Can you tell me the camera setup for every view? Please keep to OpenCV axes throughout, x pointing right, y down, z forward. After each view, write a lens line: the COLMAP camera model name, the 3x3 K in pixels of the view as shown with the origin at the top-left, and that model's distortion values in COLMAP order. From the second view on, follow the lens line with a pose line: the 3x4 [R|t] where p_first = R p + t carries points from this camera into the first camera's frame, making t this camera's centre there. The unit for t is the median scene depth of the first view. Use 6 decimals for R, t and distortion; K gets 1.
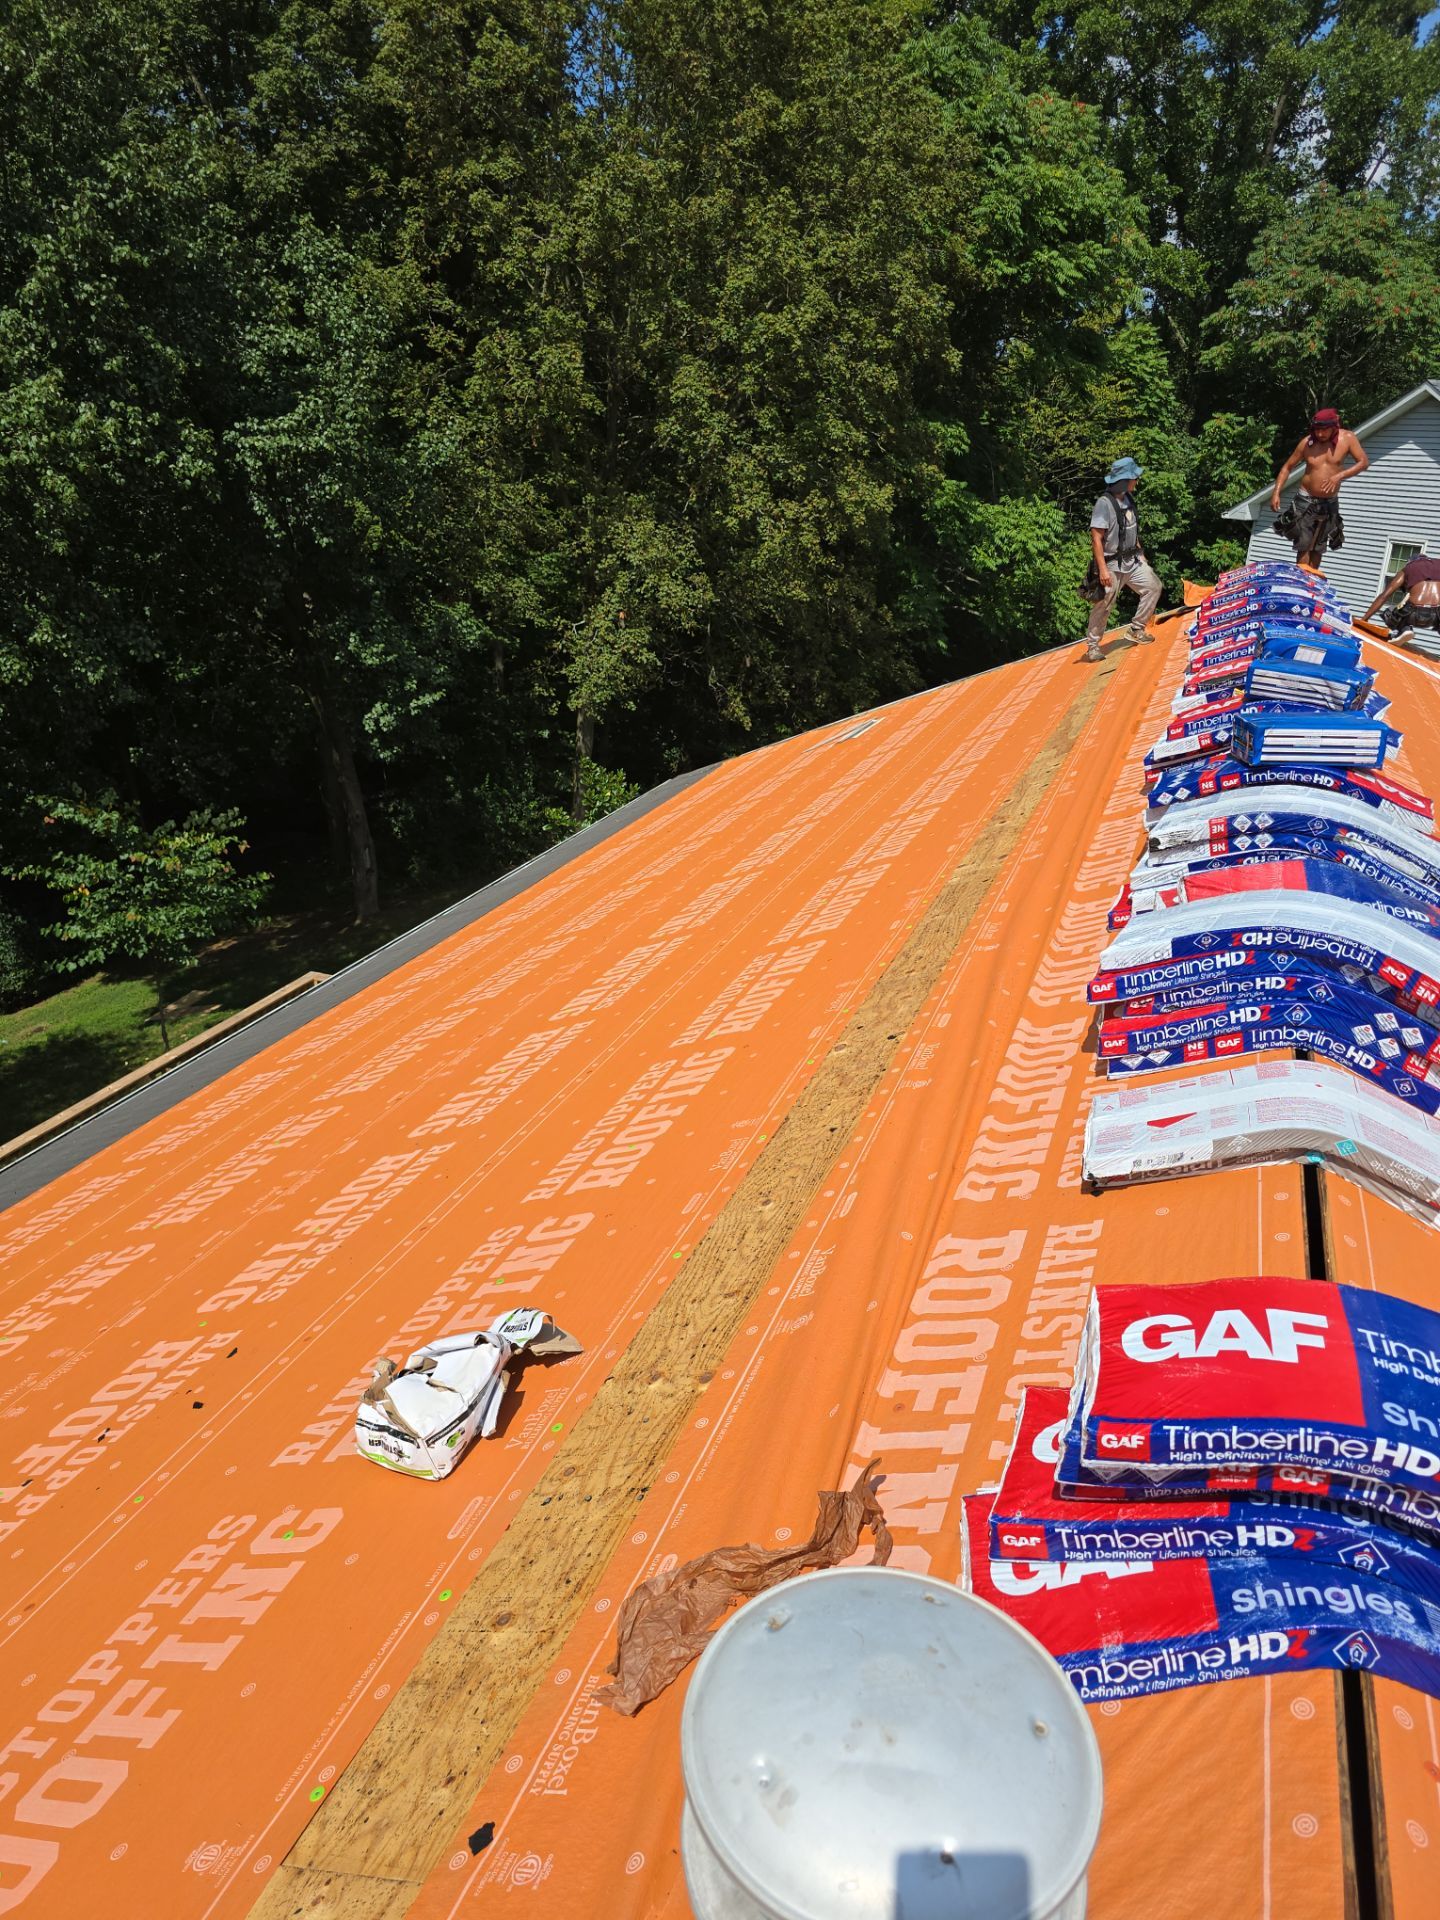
lens RADIAL K [[1319.9, 0, 720.0], [0, 1319.9, 960.0], [0, 0, 1]] dist [0.050502, -0.055624]
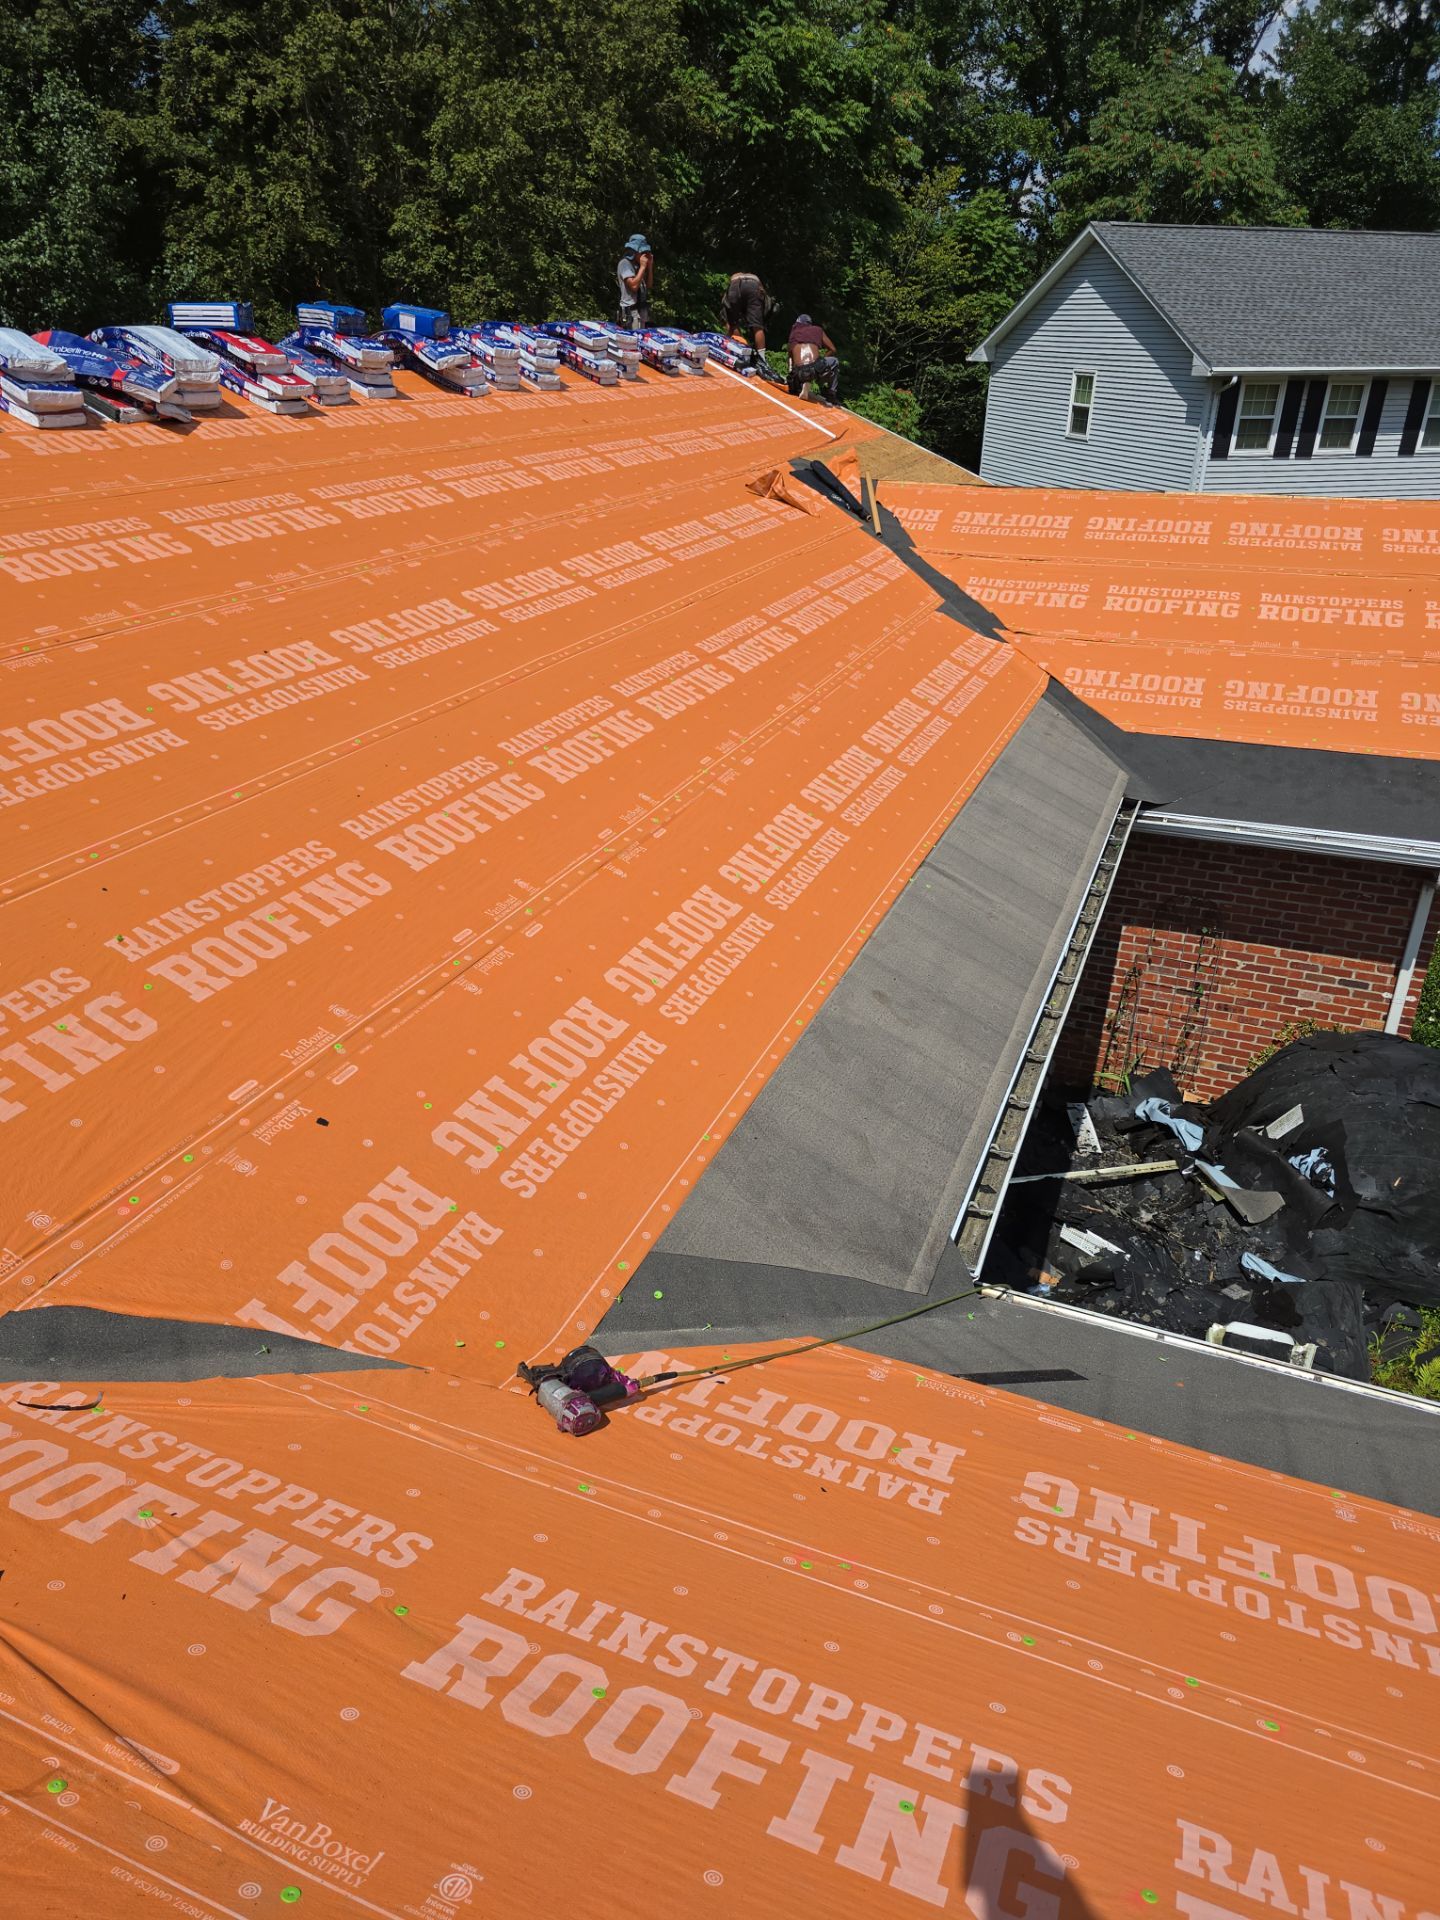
lens RADIAL K [[1319.9, 0, 720.0], [0, 1319.9, 960.0], [0, 0, 1]] dist [0.050502, -0.055624]
pose [[0.999883, 0.004837, -0.014502, 0.253521], [-0.003917, 0.998018, 0.062801, 0.125724], [0.014777, -0.062737, 0.997921, -0.178219]]
